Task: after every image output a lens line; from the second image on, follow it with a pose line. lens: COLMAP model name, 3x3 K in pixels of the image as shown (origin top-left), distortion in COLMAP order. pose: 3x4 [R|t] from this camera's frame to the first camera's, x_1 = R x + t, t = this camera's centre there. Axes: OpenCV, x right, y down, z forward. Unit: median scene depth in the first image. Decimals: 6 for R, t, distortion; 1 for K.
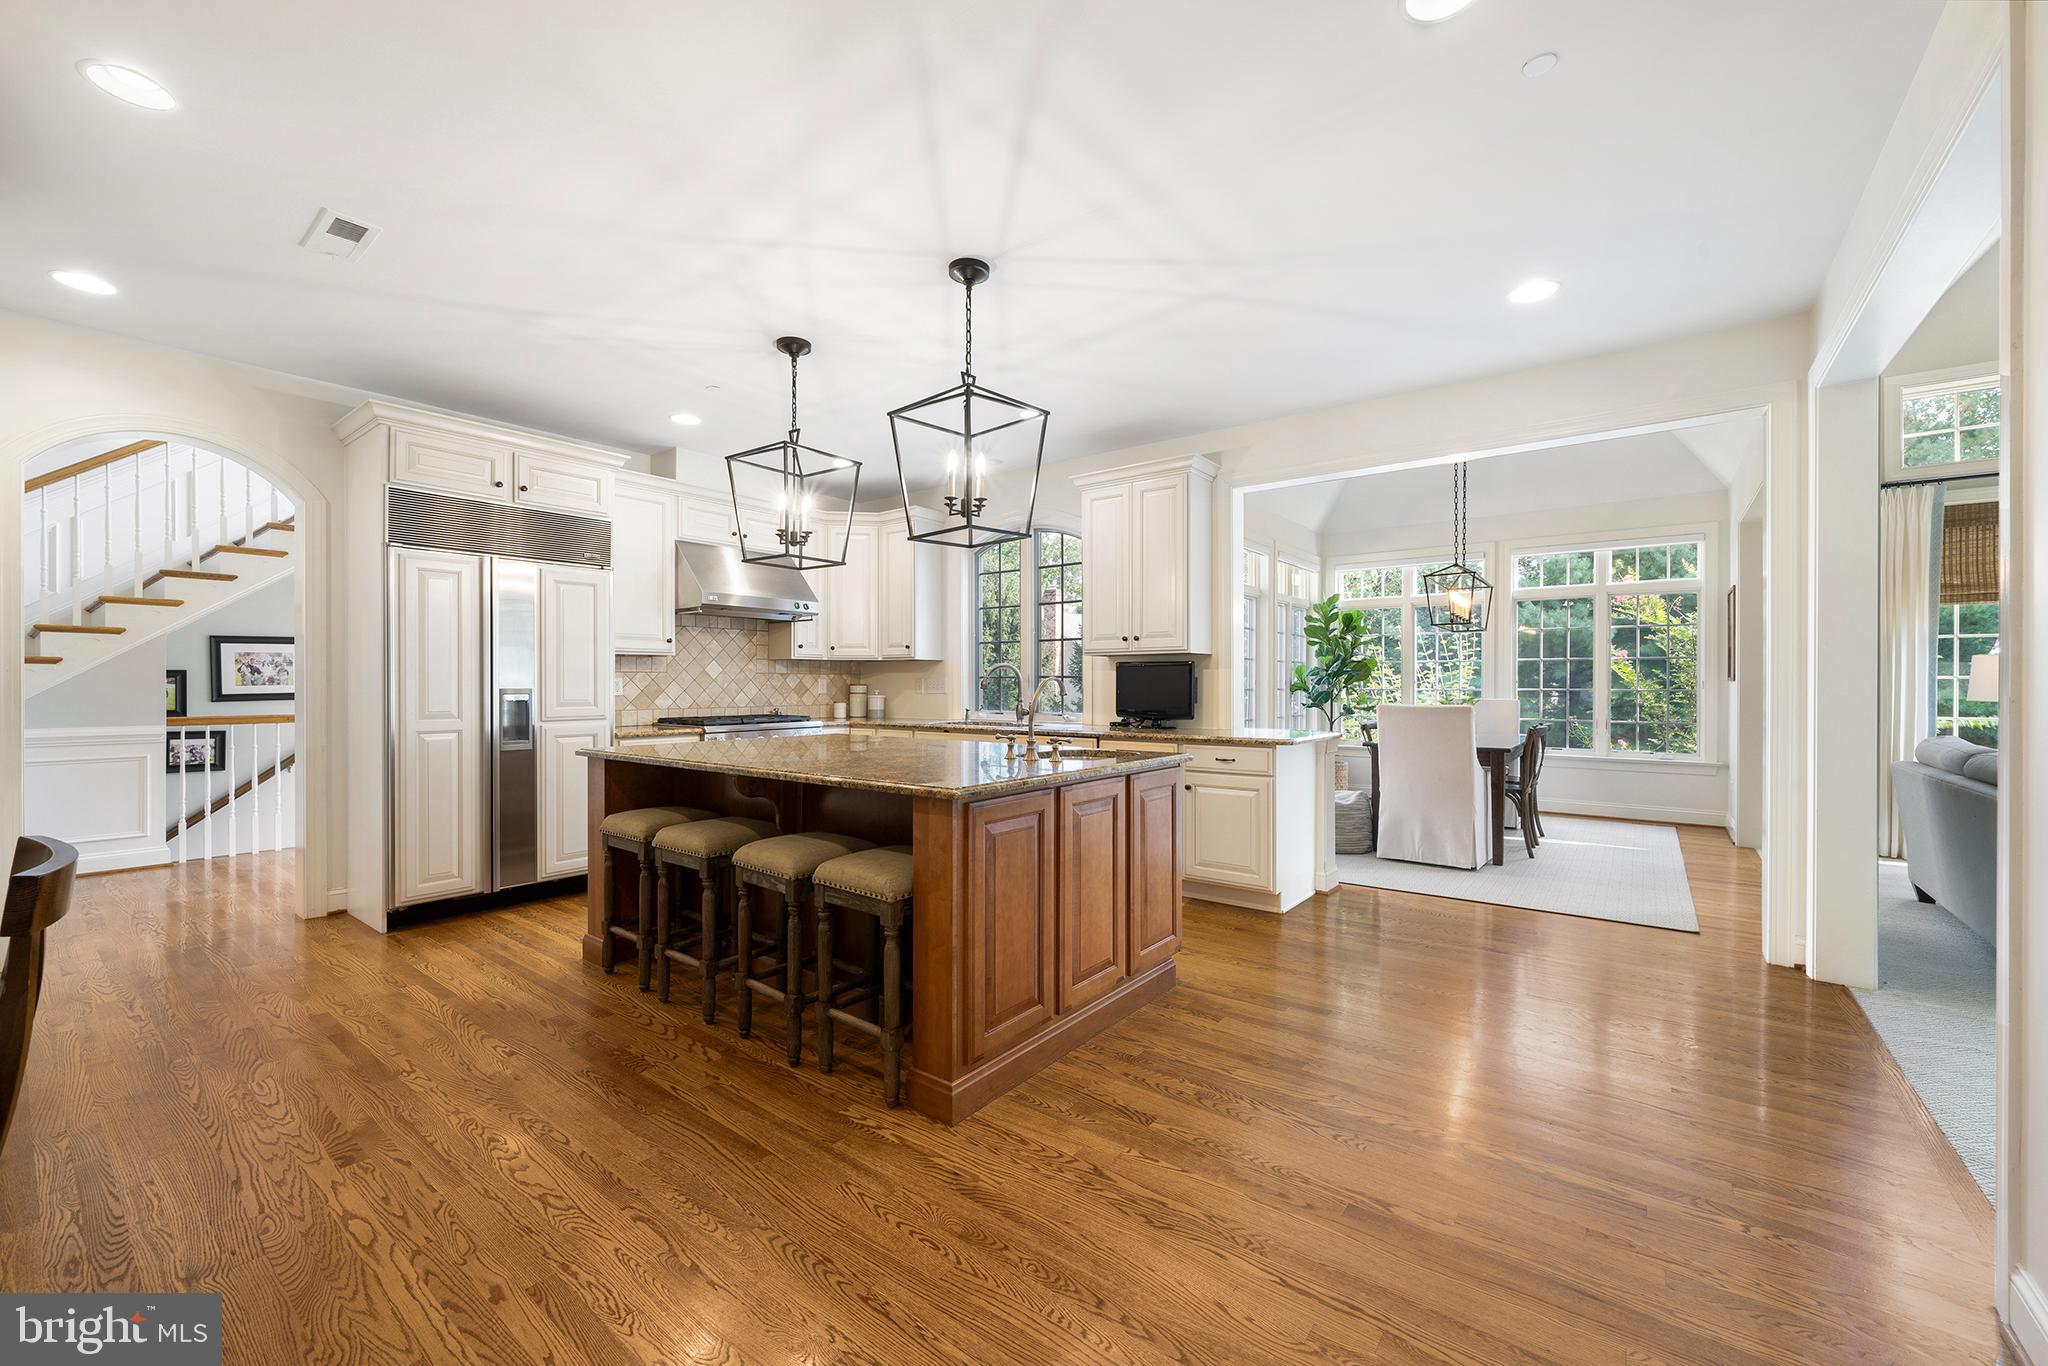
lens RADIAL K [[808.8, 0, 1013.5], [0, 808.8, 689.1], [0, 0, 1]] dist [0.003043, -0.001164]
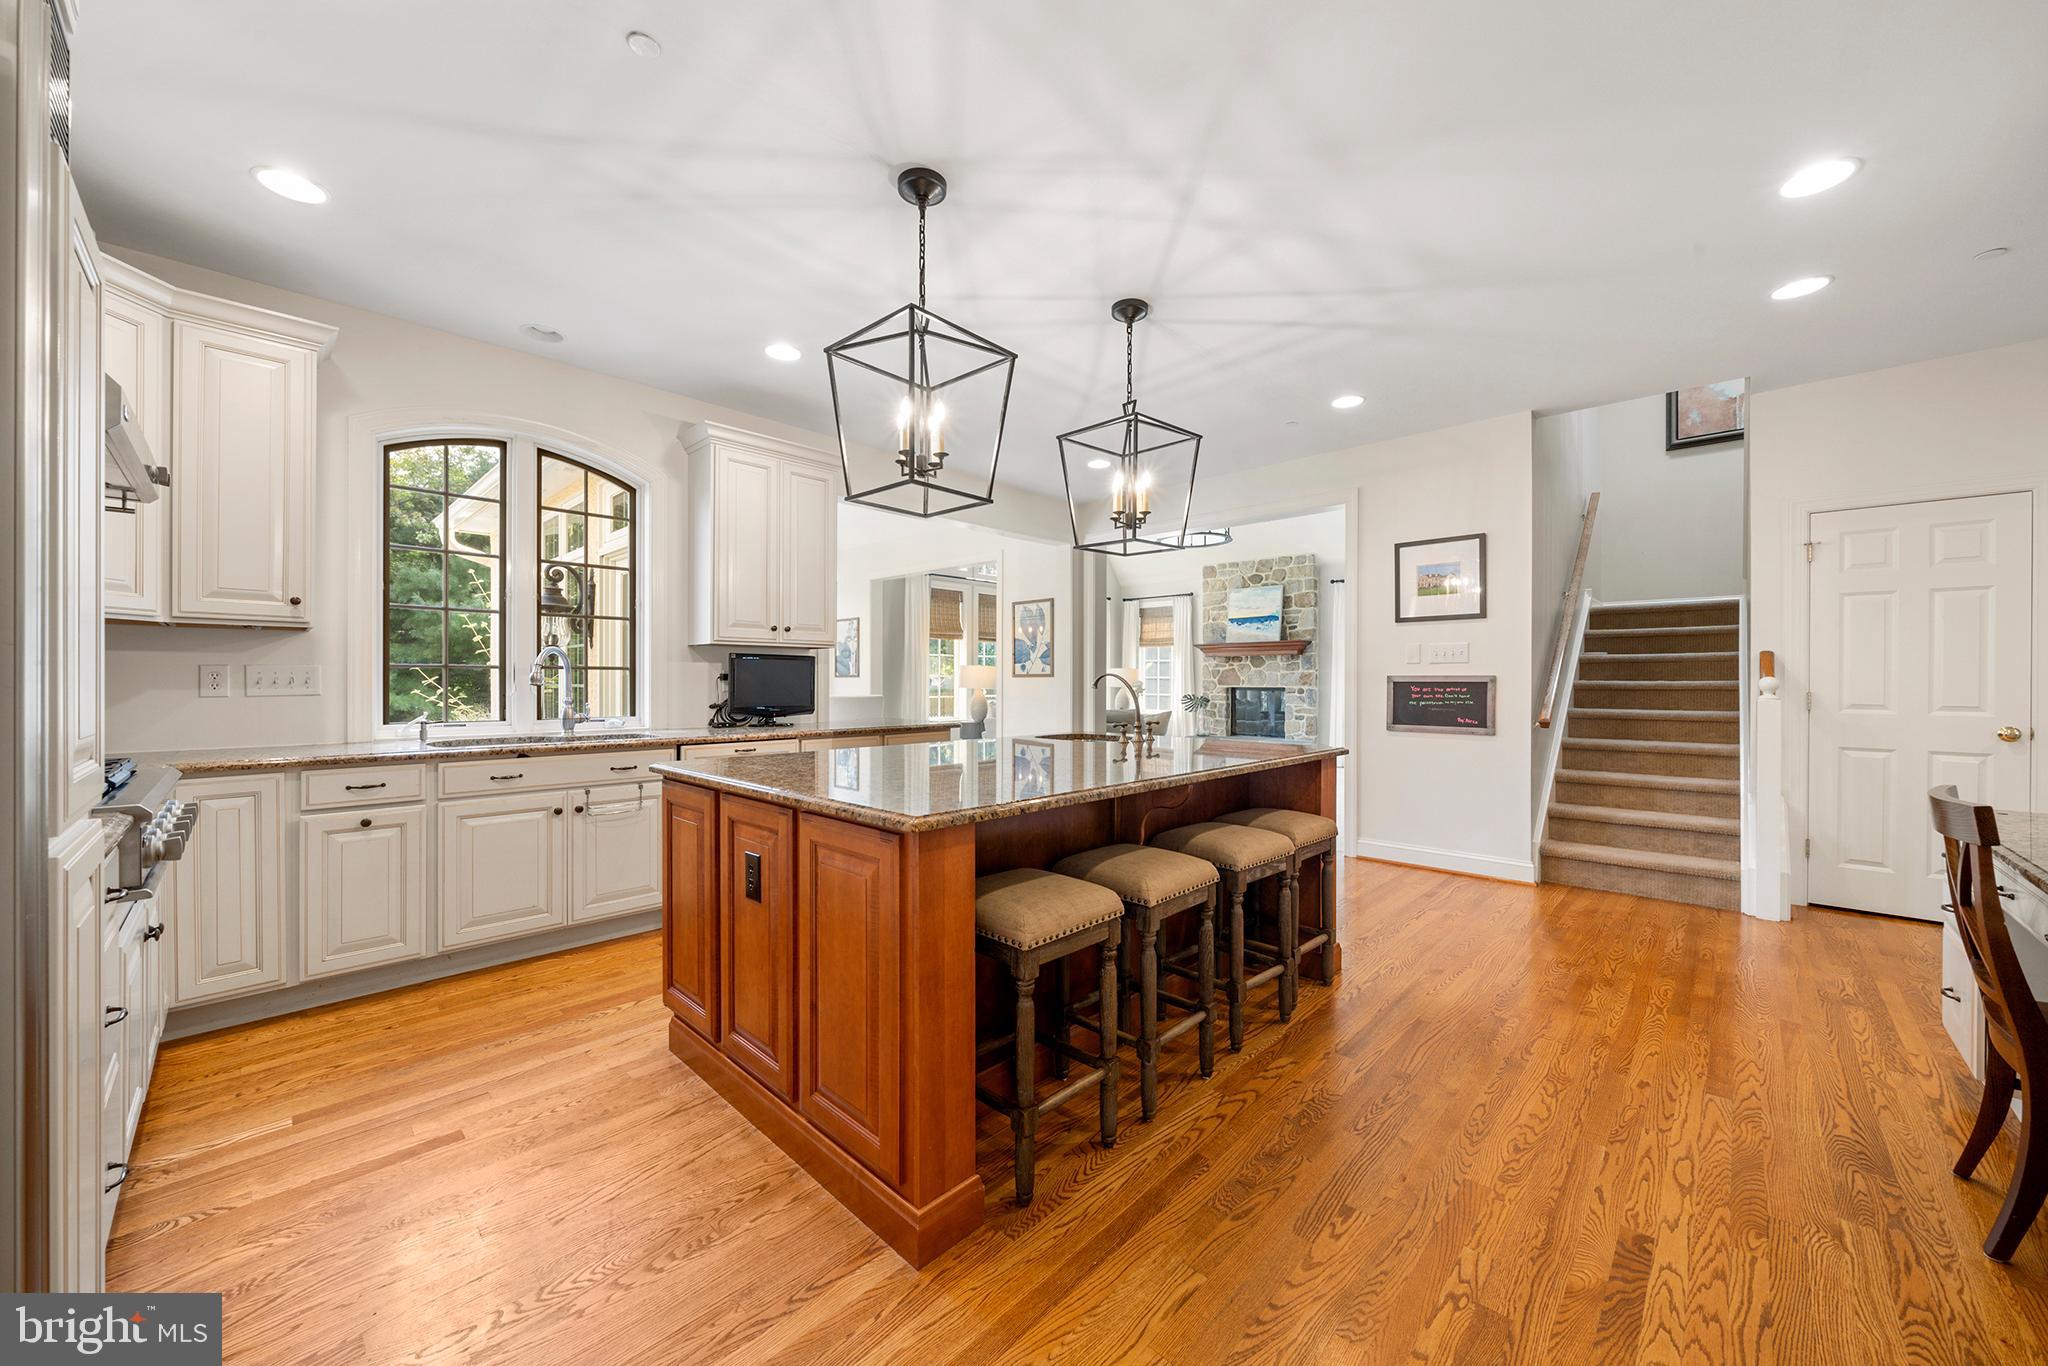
lens RADIAL K [[752.6, 0, 1037.6], [0, 752.6, 683.3], [0, 0, 1]] dist [-0.003747, -0.000212]
pose [[0.085824, -0.002465, 0.996307, -1.218279], [0.005821, 0.999981, 0.001973, -0.002119], [-0.996293, 0.005630, 0.085836, 1.148180]]
